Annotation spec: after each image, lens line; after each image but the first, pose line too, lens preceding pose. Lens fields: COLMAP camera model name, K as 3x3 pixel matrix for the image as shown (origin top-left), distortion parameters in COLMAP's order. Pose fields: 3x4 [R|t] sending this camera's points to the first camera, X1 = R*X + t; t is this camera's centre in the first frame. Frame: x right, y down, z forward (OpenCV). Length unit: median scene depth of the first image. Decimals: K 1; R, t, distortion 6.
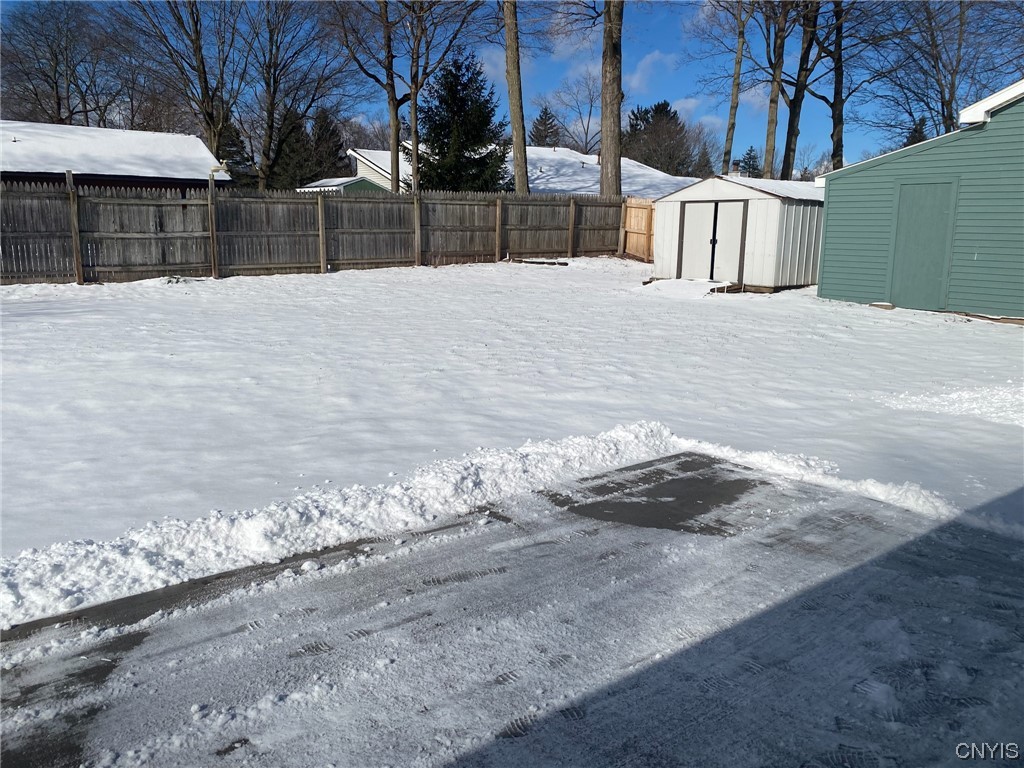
lens RADIAL K [[785.2, 0, 511.0], [0, 785.2, 382.2], [0, 0, 1]] dist [0.015772, 0.000944]
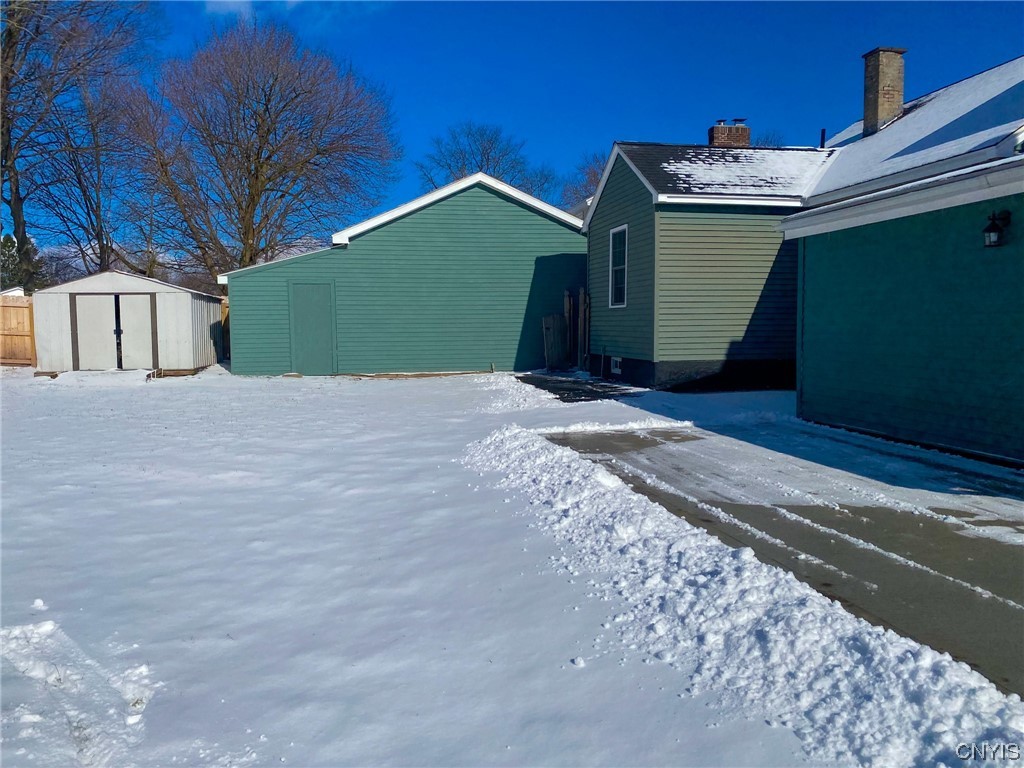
lens RADIAL K [[785.2, 0, 510.6], [0, 785.2, 383.7], [0, 0, 1]] dist [0.015772, 0.000944]
pose [[0.433053, -0.083369, 0.897505, -4.900495], [0.194899, 0.980819, -0.002933, -0.093200], [-0.880045, 0.176193, 0.440995, 1.100817]]
